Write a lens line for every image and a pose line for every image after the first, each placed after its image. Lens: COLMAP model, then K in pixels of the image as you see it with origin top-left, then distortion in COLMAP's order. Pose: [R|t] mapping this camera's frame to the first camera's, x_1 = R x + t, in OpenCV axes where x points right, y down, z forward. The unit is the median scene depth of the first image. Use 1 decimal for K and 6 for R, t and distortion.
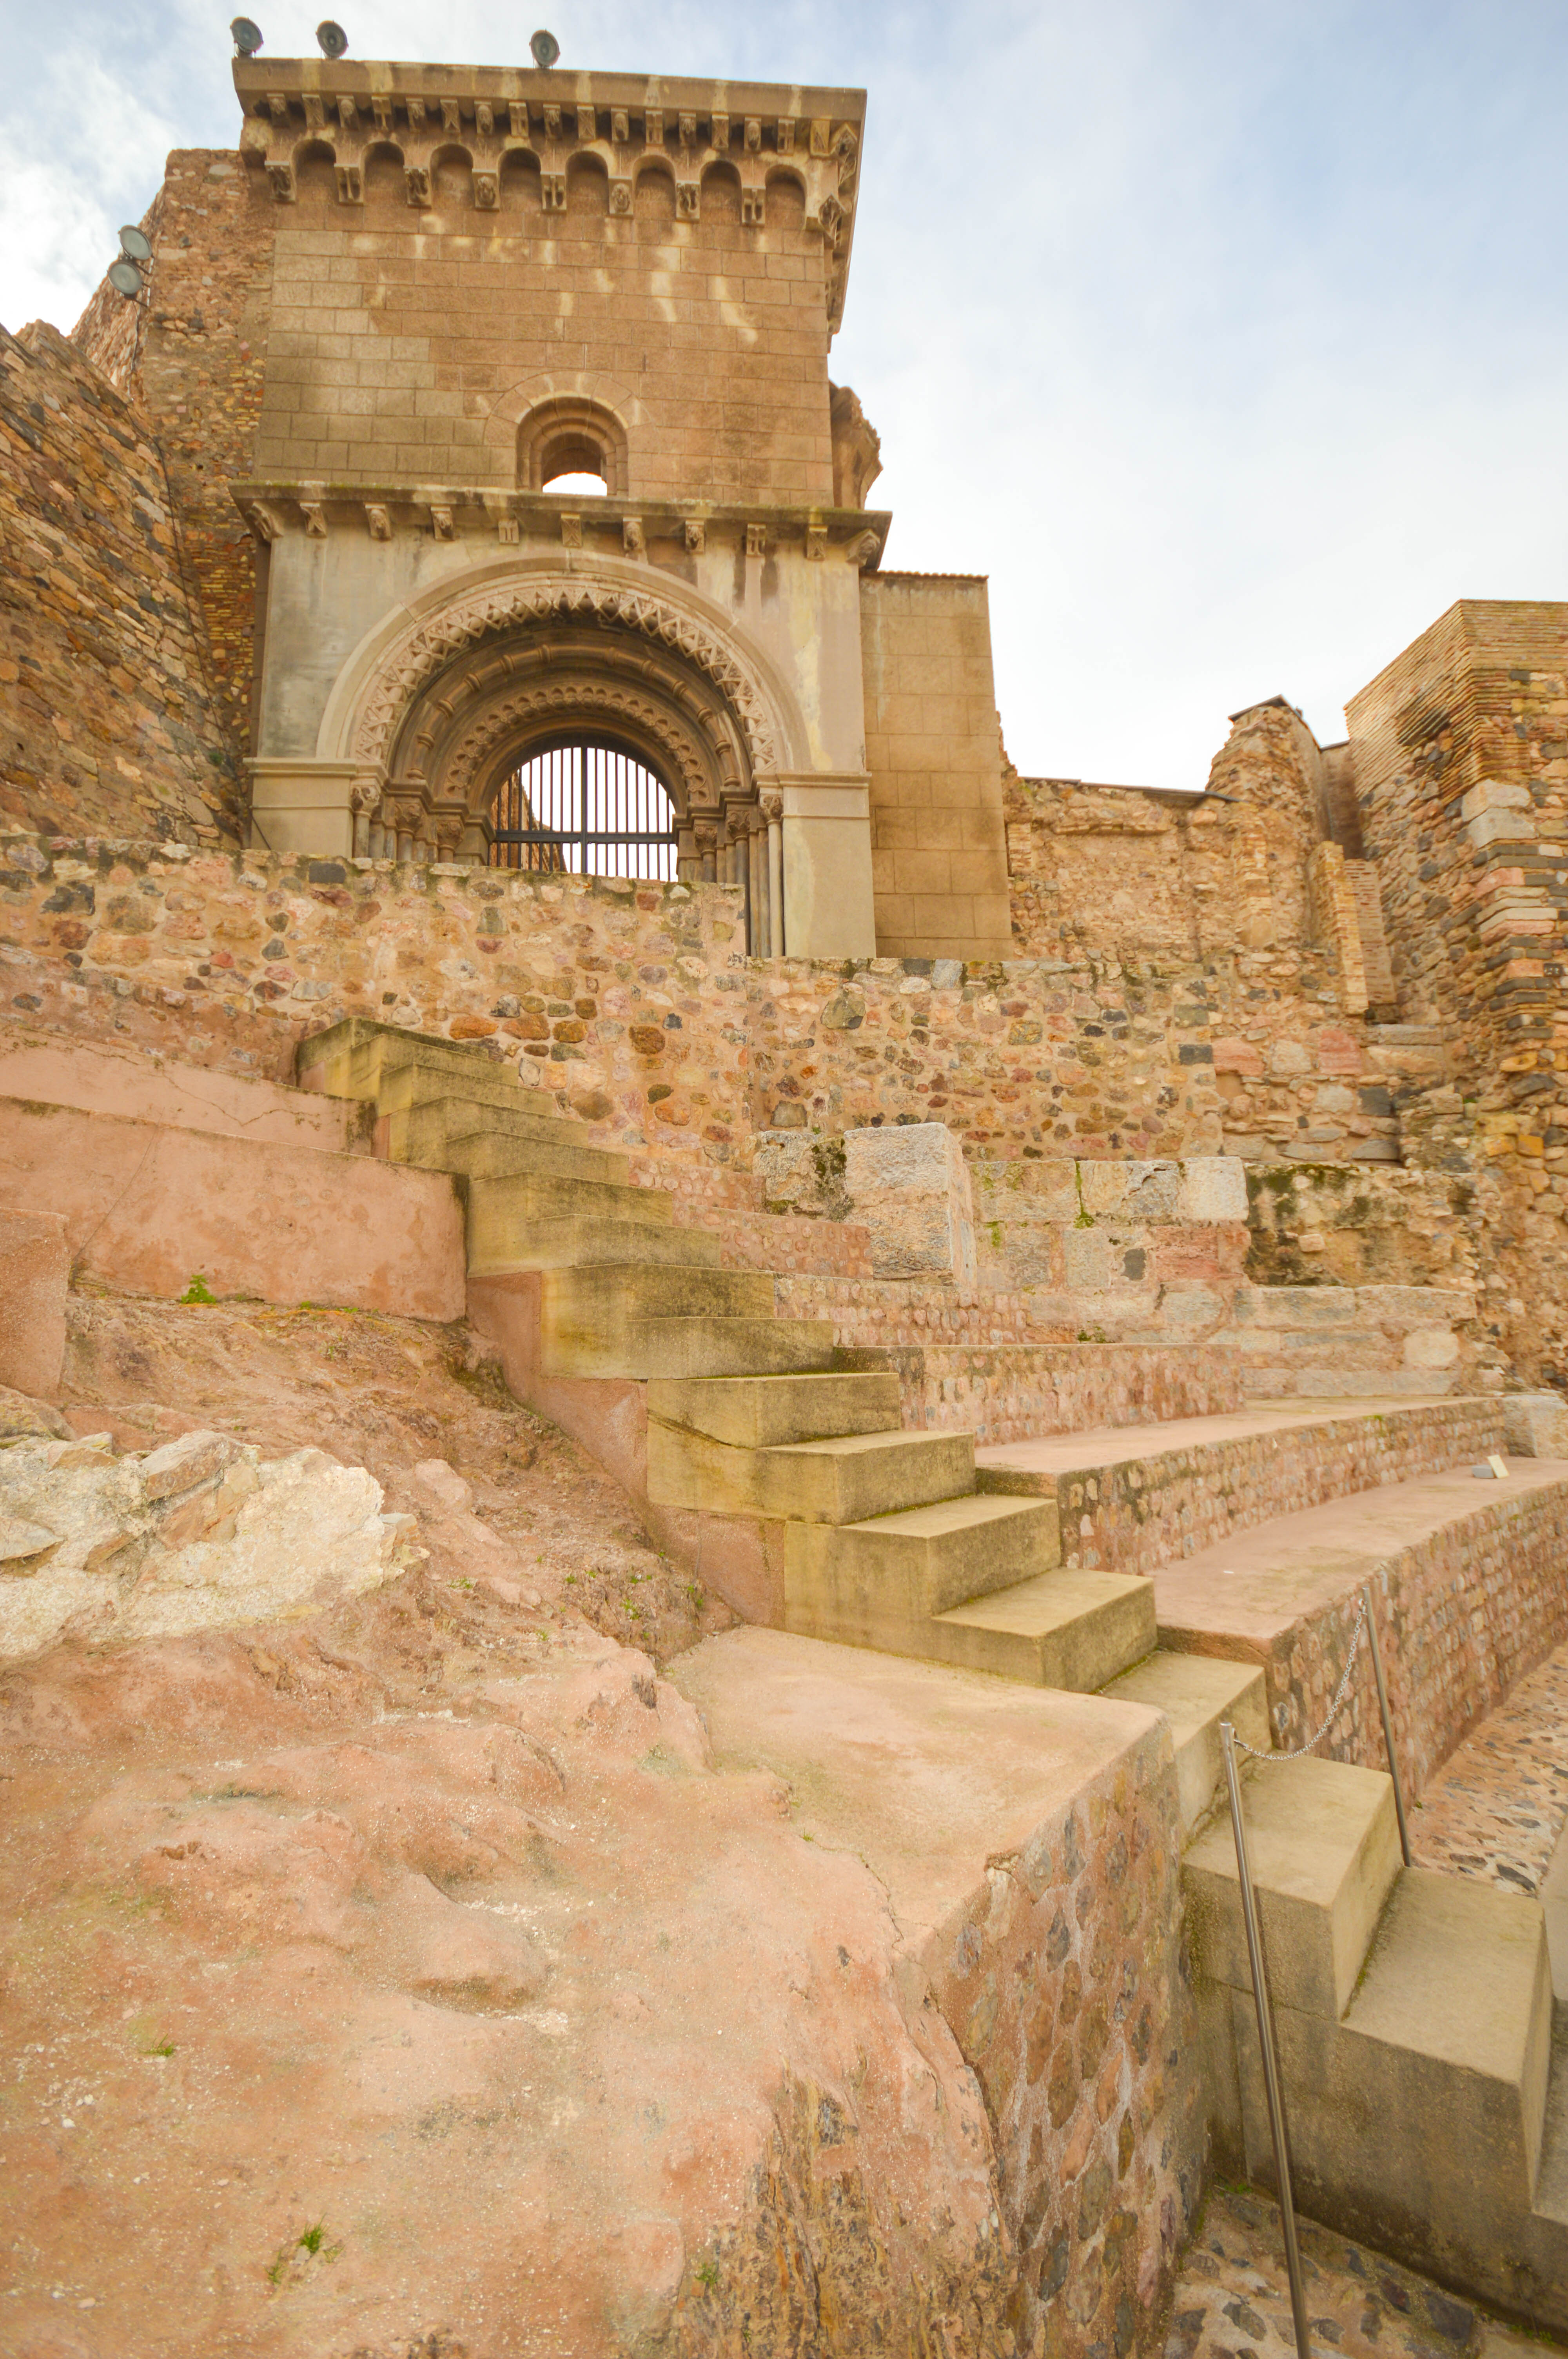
lens RADIAL K [[1052.9, 0, 784.0], [0, 1052.9, 1179.5], [0, 0, 1]] dist [0.013942, -0.015411]
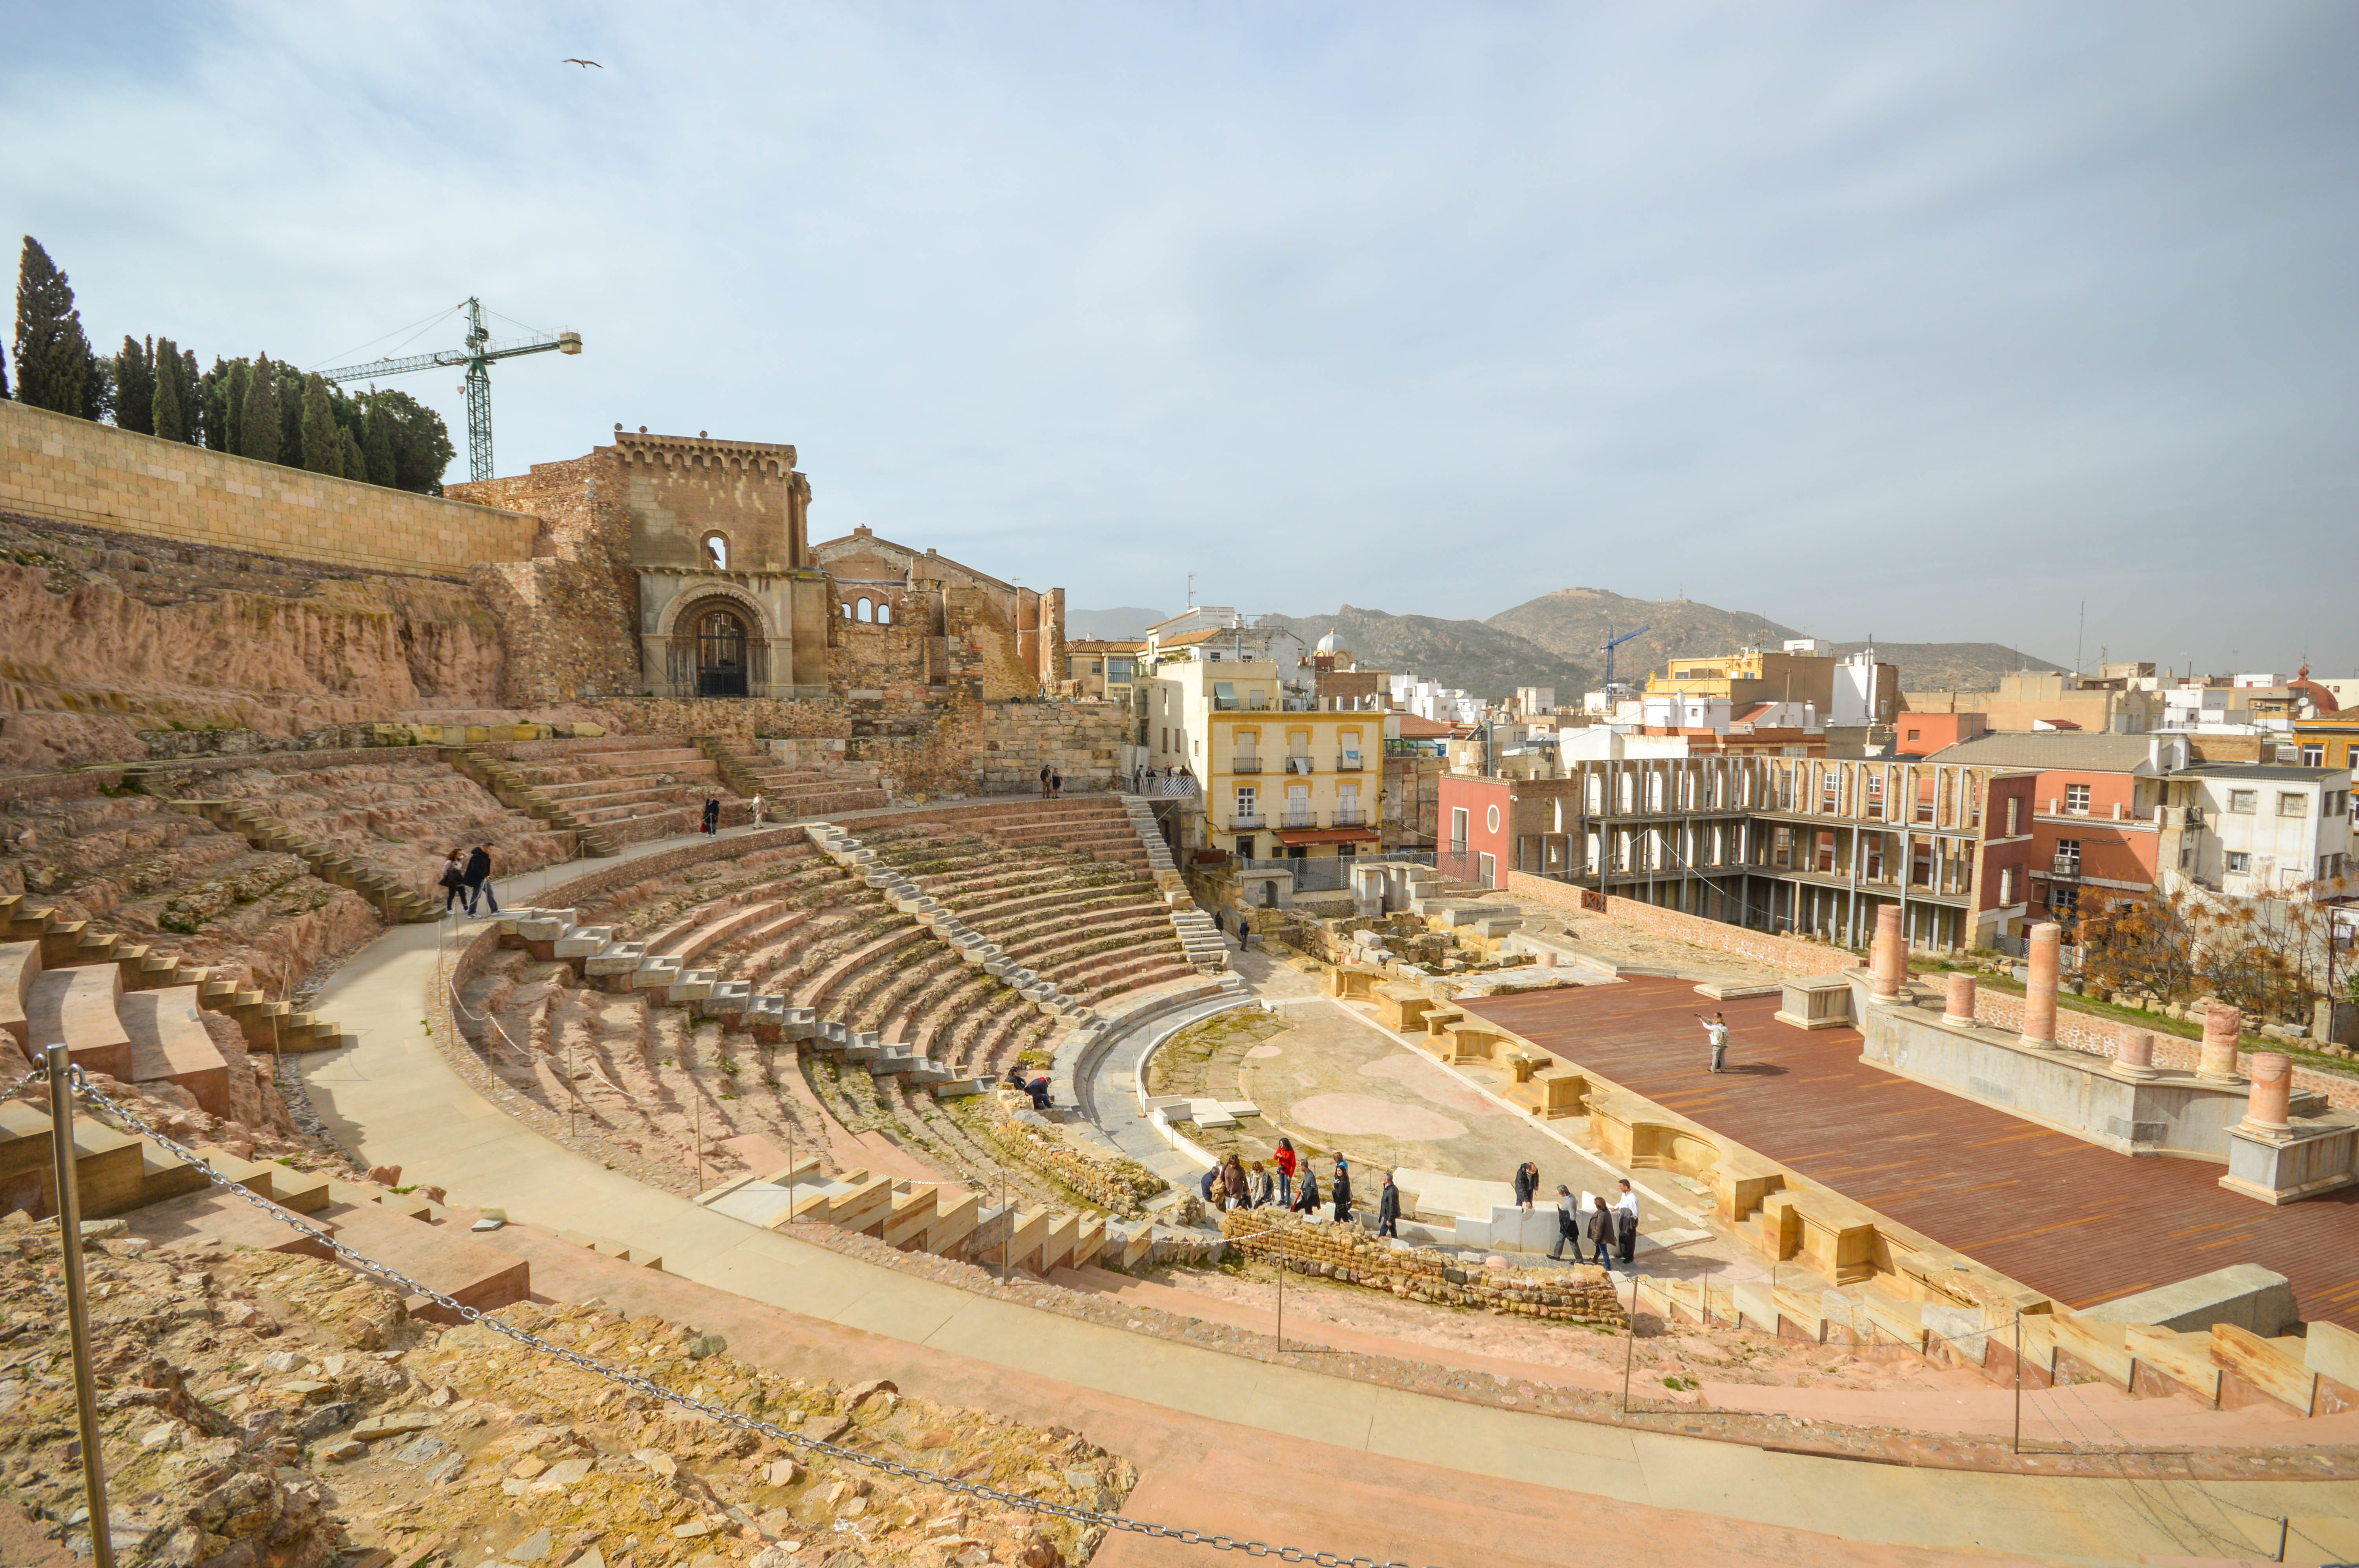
lens RADIAL K [[1035.2, 0, 1179.5], [0, 1035.2, 784.0], [0, 0, 1]] dist [0.002167, 0.000339]
pose [[0.967279, 0.012604, 0.253404, 0.548037], [-0.075927, 0.967374, 0.241709, -0.942273], [-0.242089, -0.253040, 0.936677, -3.528303]]
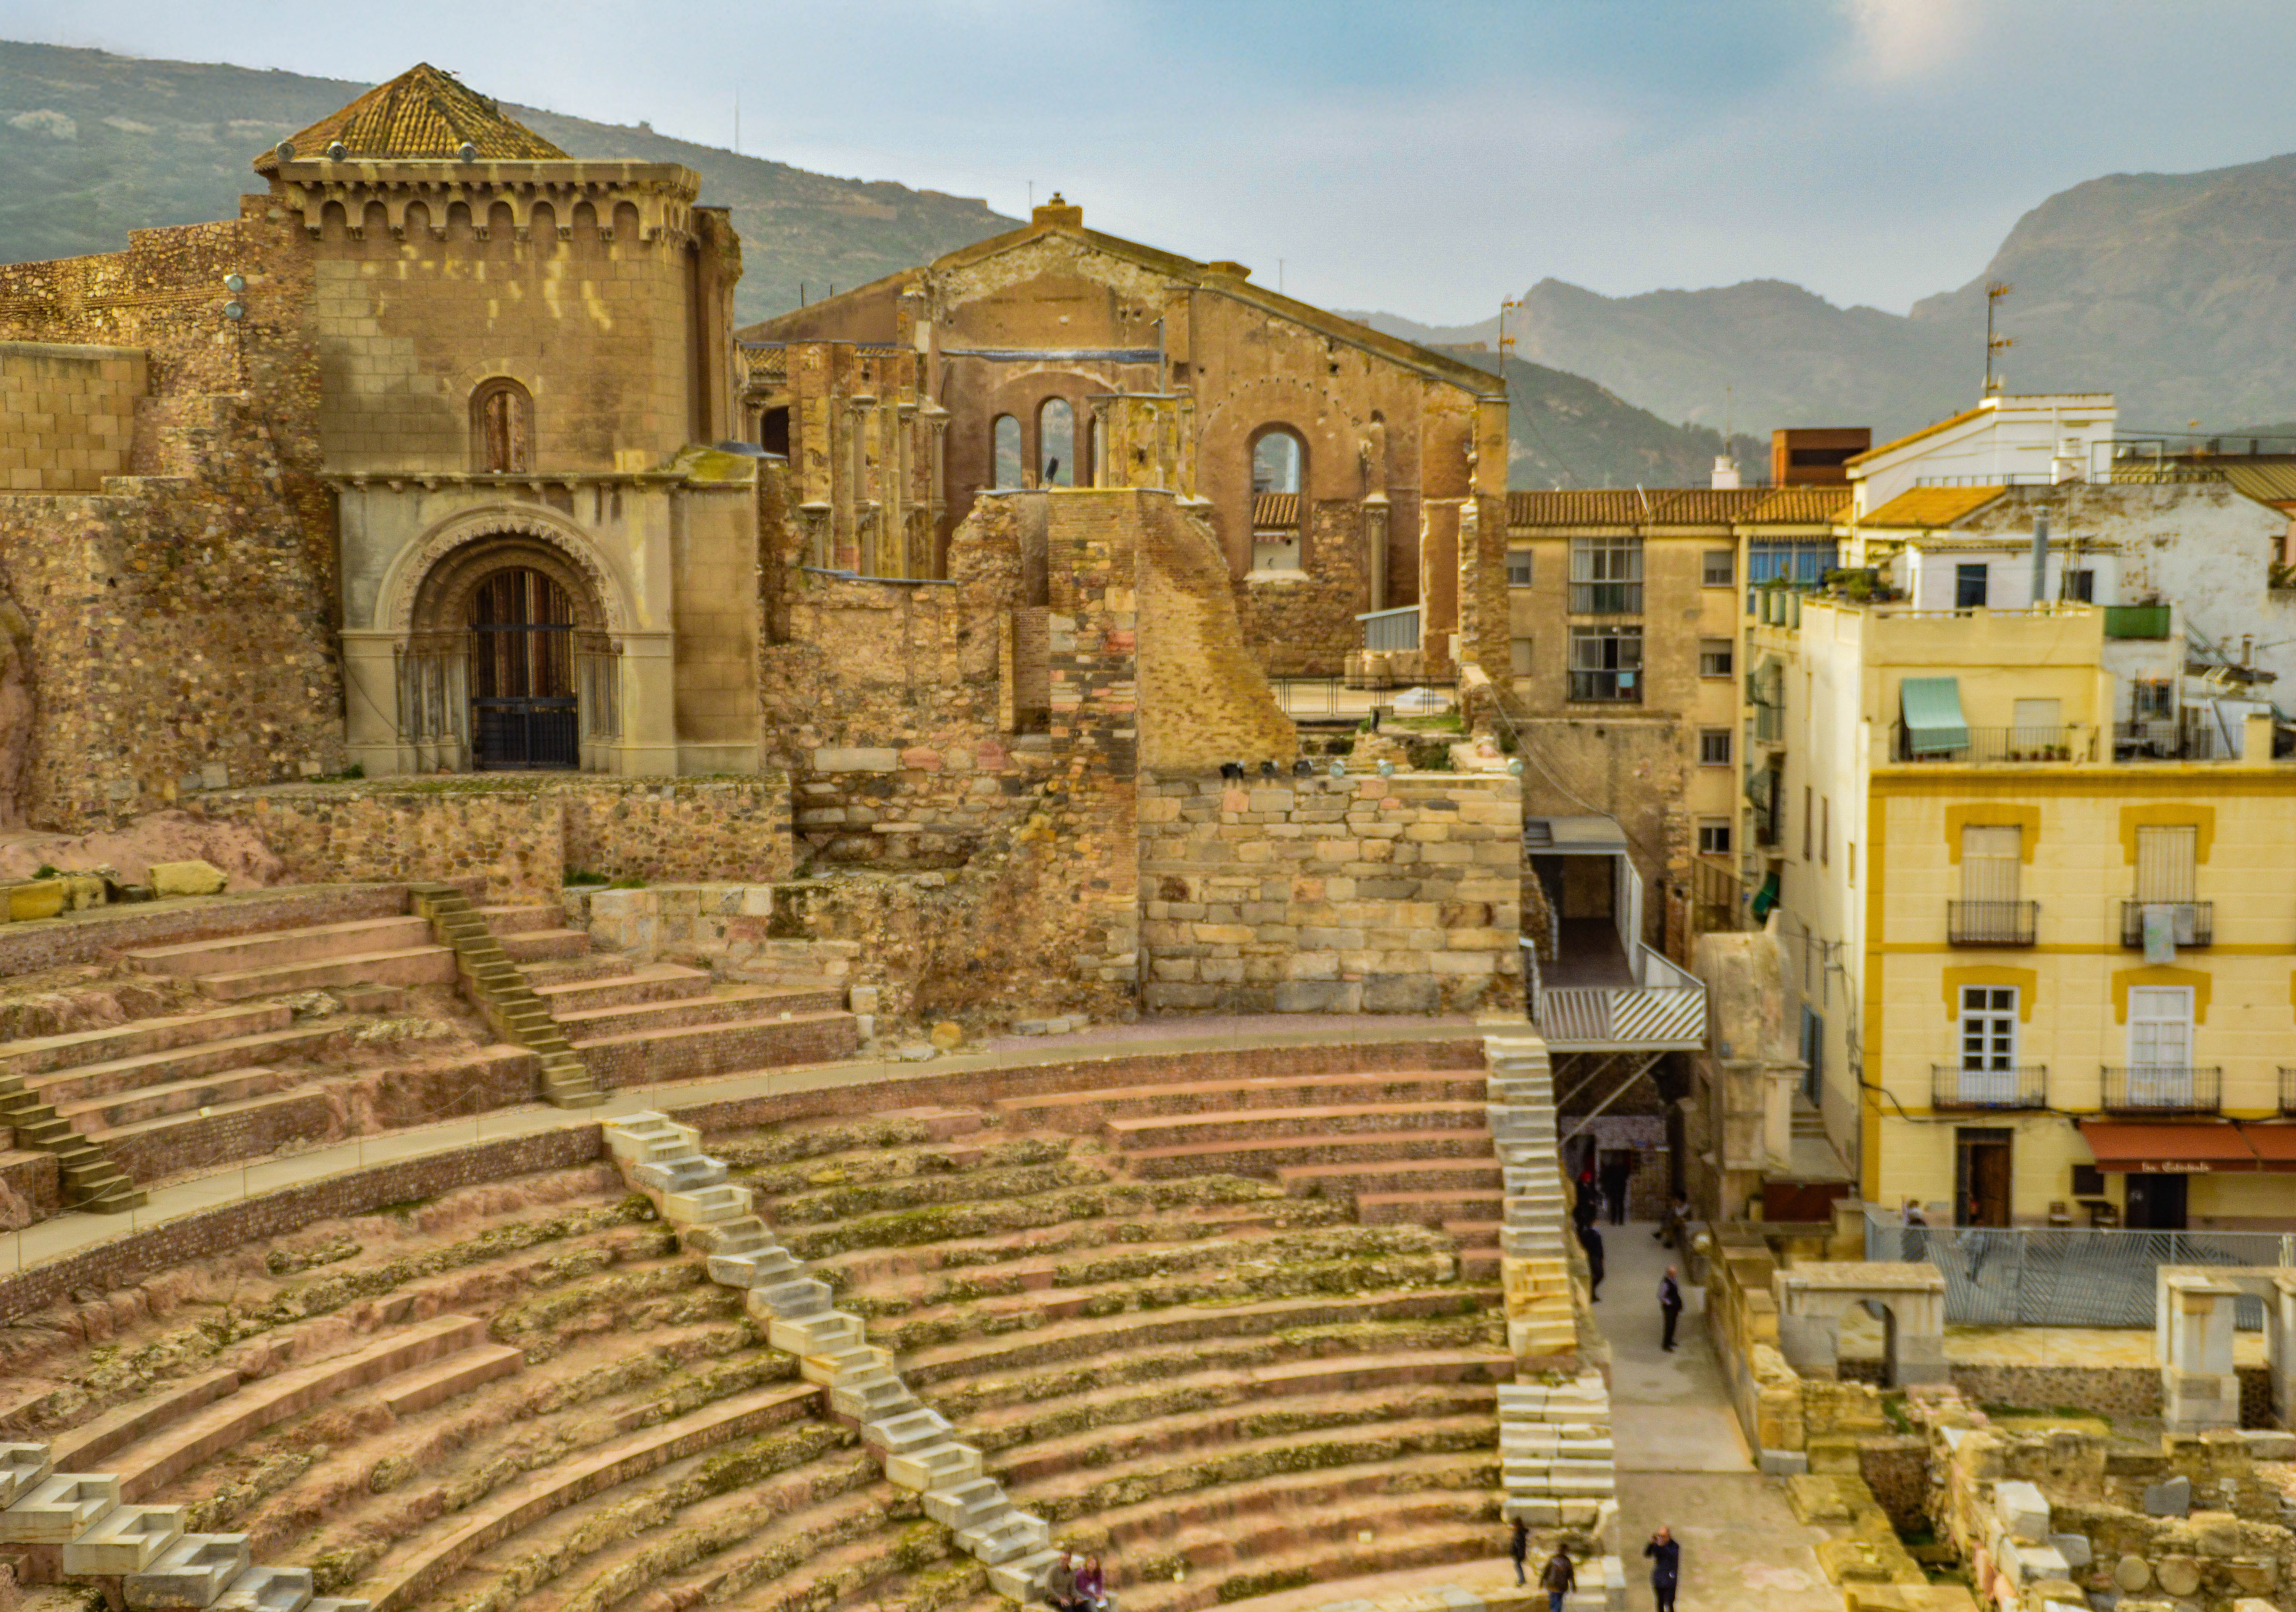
lens RADIAL K [[3278.3, 0, 1177.9], [0, 3278.3, 888.9], [0, 0, 1]] dist [0.127681, 0.061062]
pose [[0.993520, 0.037233, -0.107389, 1.543769], [-0.004091, 0.955926, 0.293580, -1.595616], [0.113587, -0.291239, 0.949883, -4.329360]]
